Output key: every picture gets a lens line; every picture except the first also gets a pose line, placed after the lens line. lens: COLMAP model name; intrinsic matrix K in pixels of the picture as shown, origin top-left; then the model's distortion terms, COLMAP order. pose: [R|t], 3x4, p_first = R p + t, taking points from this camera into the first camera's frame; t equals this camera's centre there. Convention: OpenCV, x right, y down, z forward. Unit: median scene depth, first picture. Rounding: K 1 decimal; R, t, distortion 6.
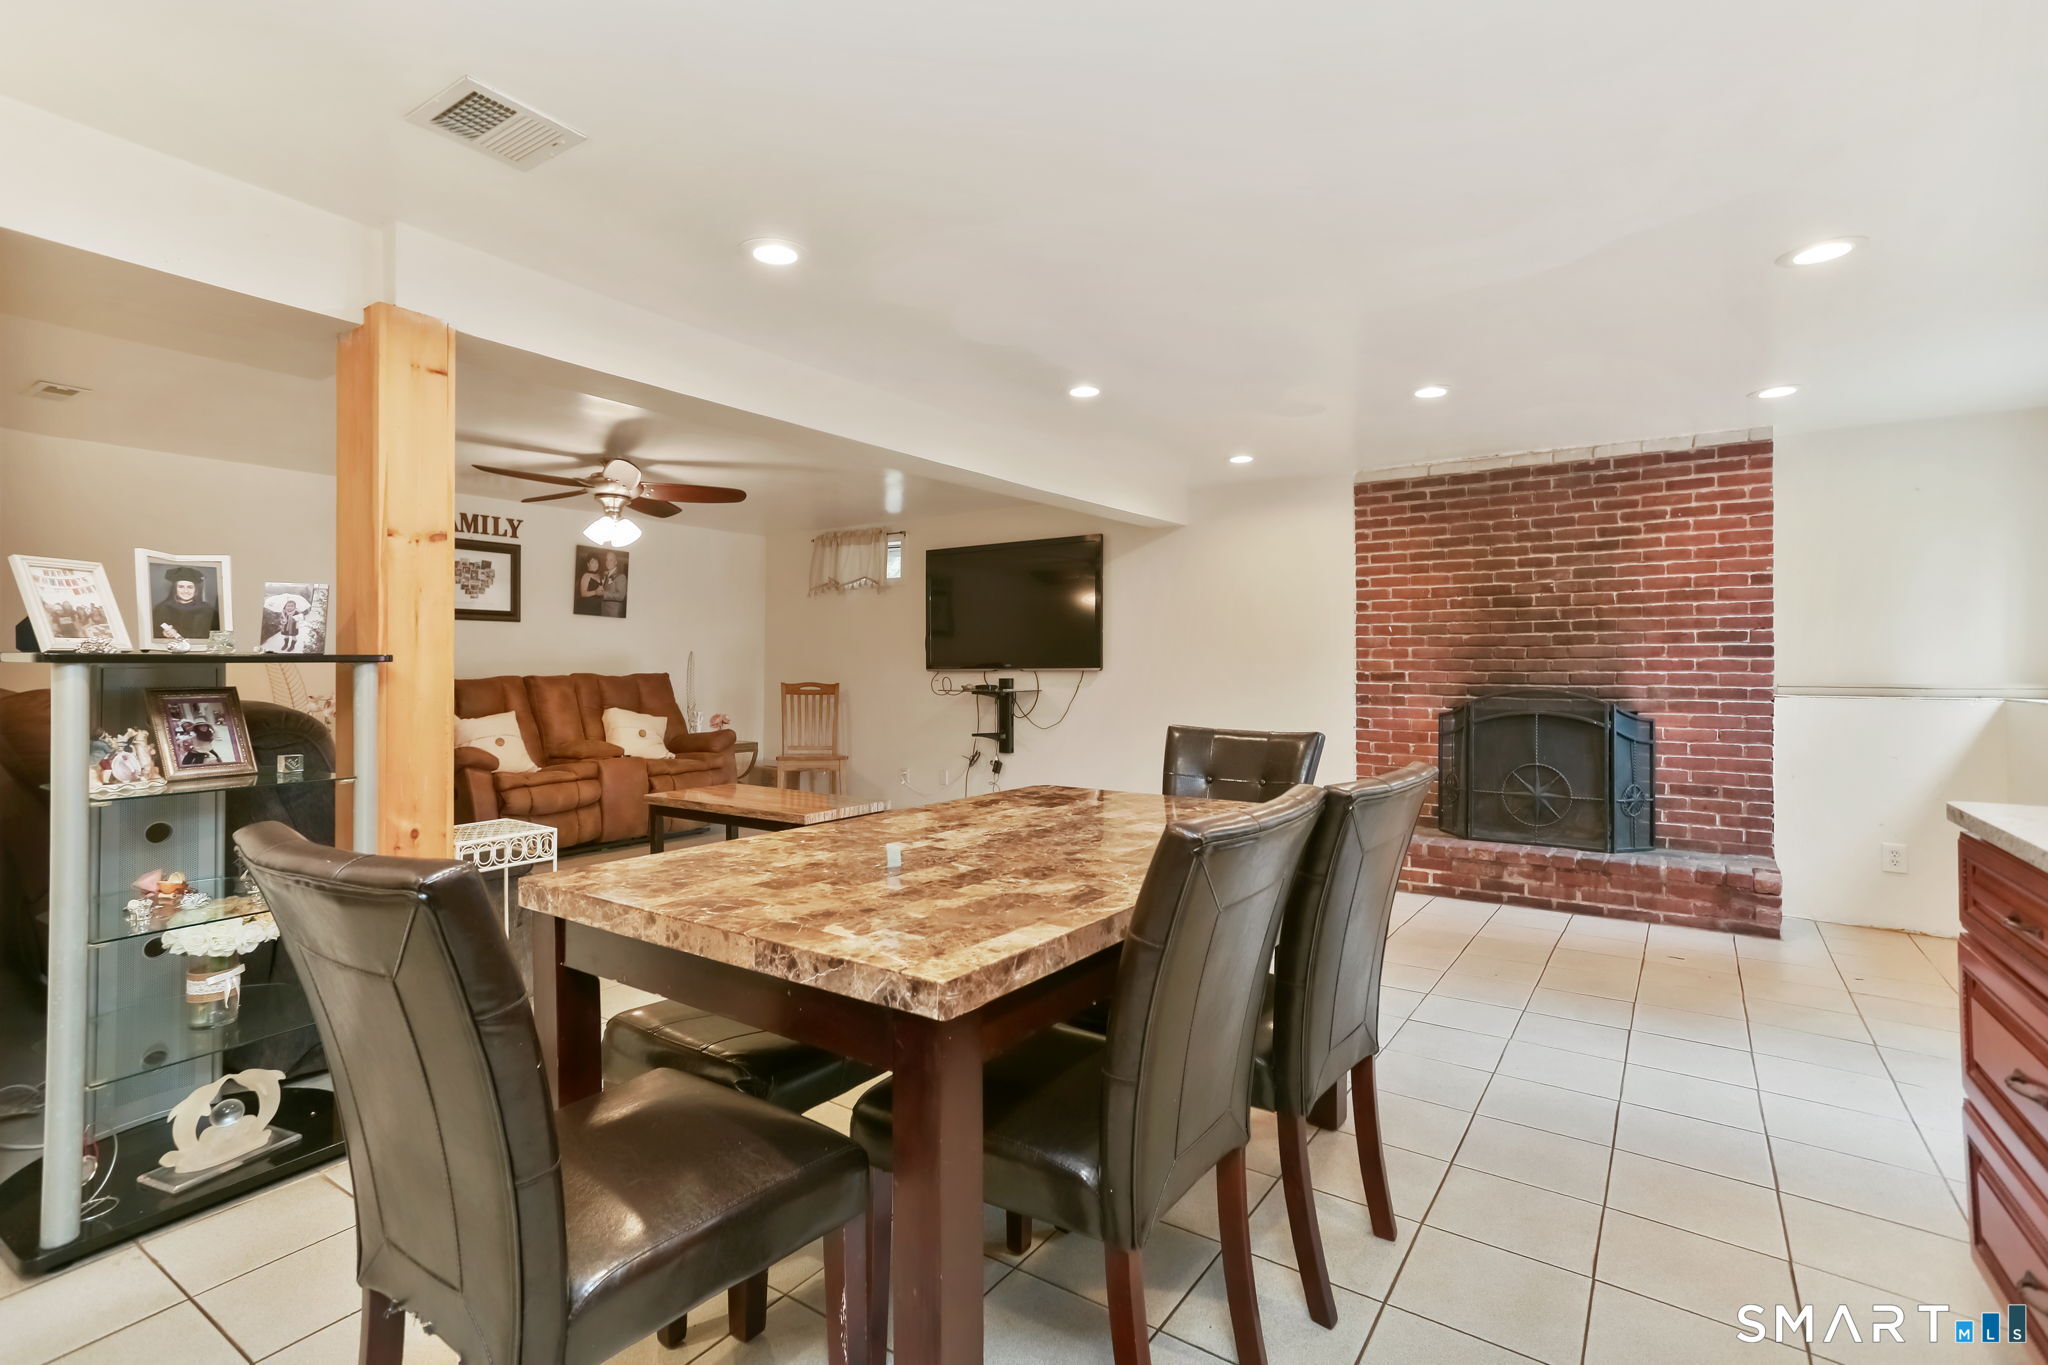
lens RADIAL K [[993.5, 0, 1012.9], [0, 993.5, 669.0], [0, 0, 1]] dist [-0.040001, 0.029405]
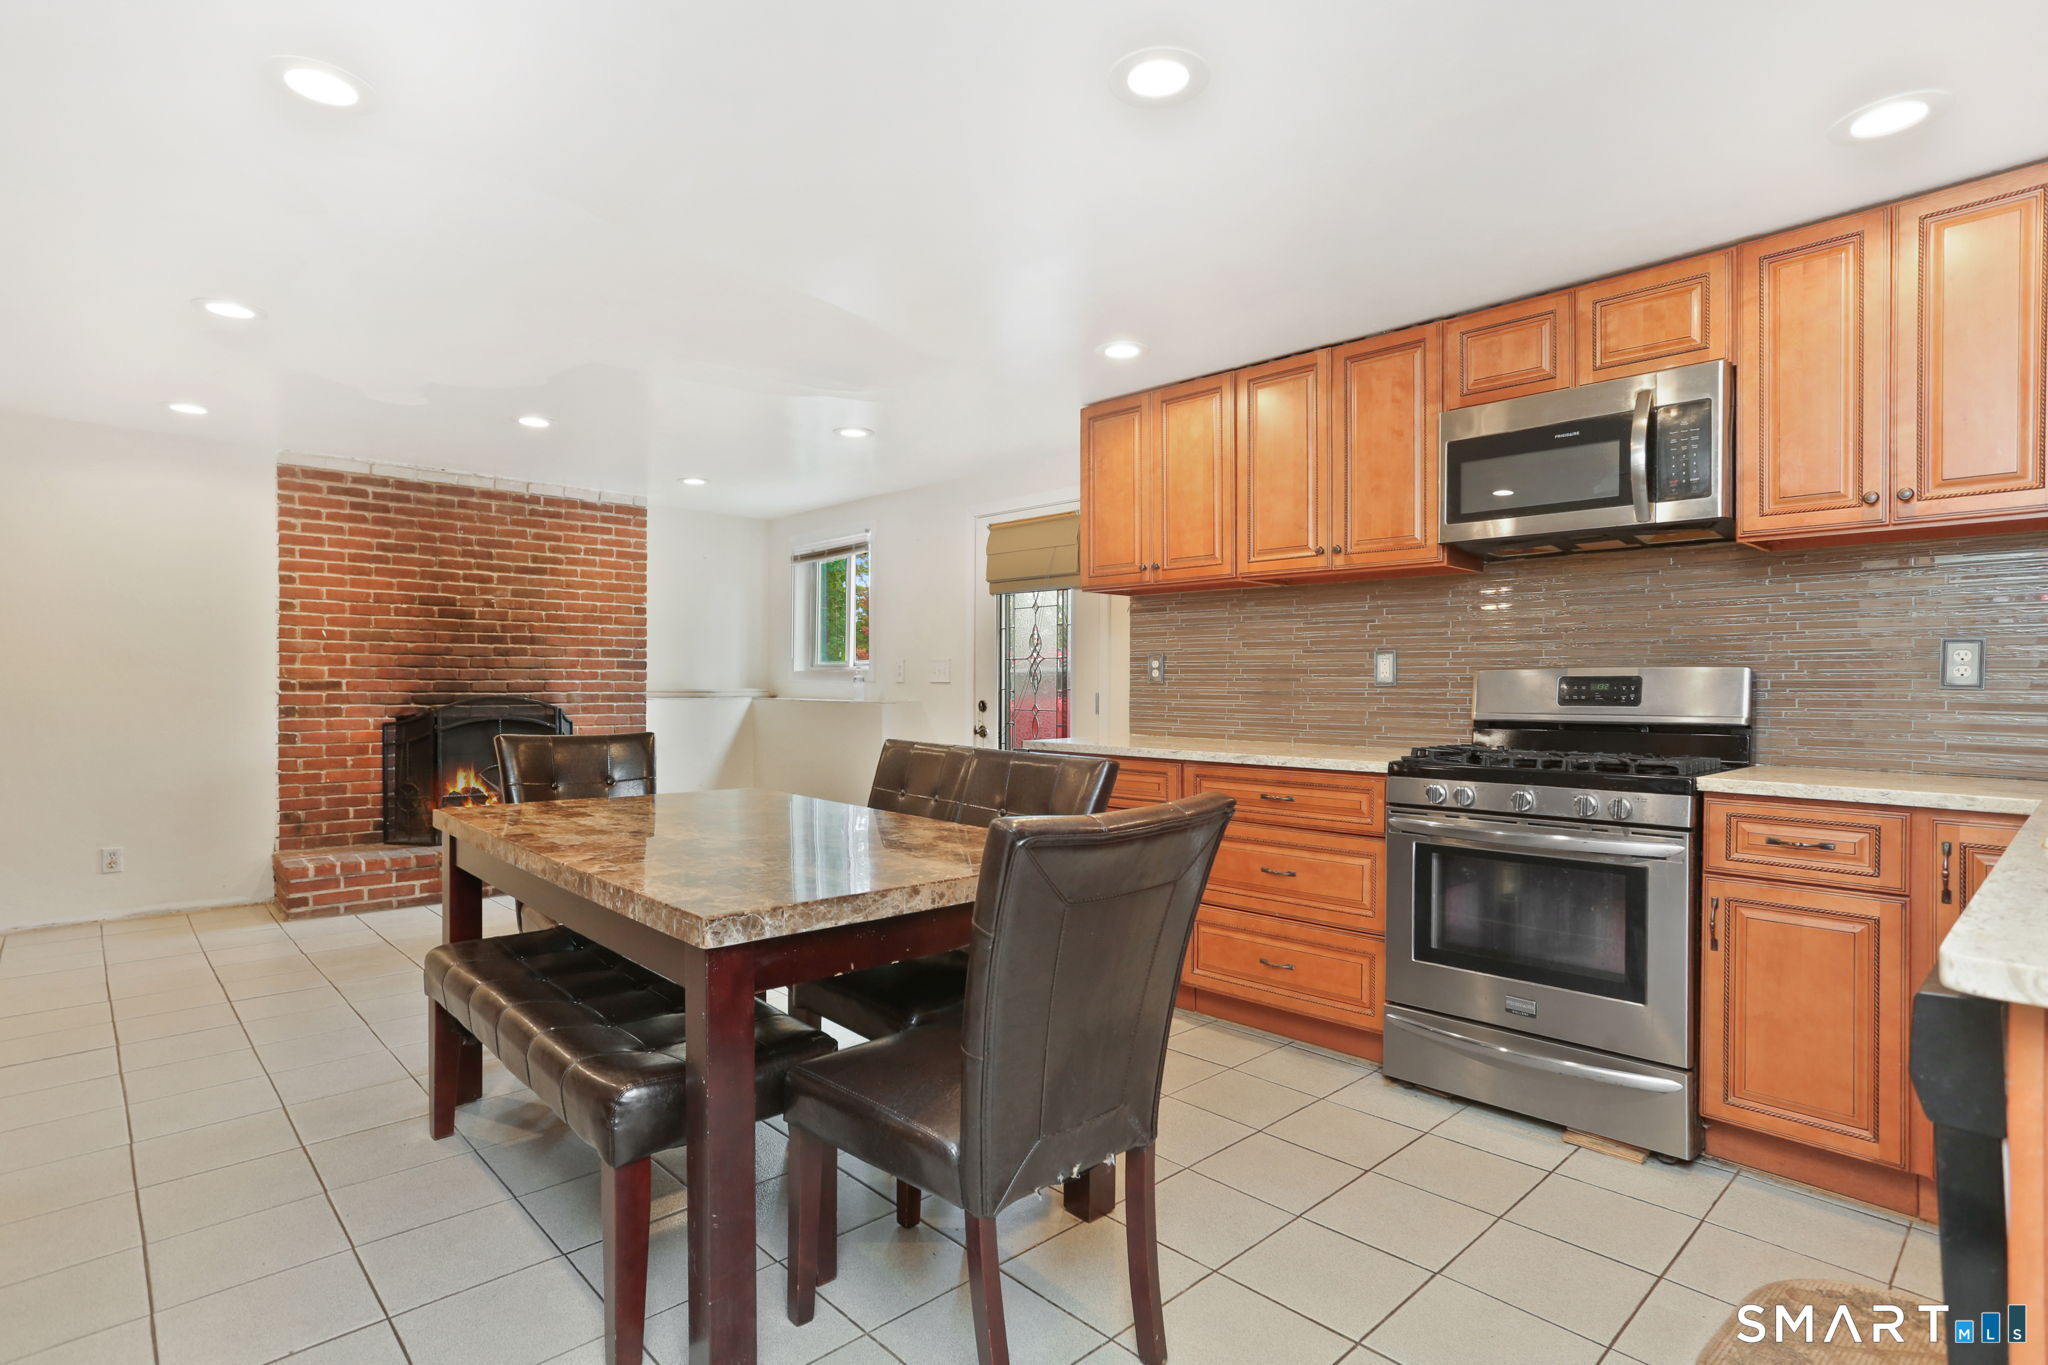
lens RADIAL K [[1009.6, 0, 1051.8], [0, 1009.6, 684.2], [0, 0, 1]] dist [0.000070, 0.000137]
pose [[0.189975, -0.000985, 0.981788, -0.449253], [-0.003762, 0.999991, 0.001731, 0.002531], [-0.981782, -0.004022, 0.189970, 0.186192]]
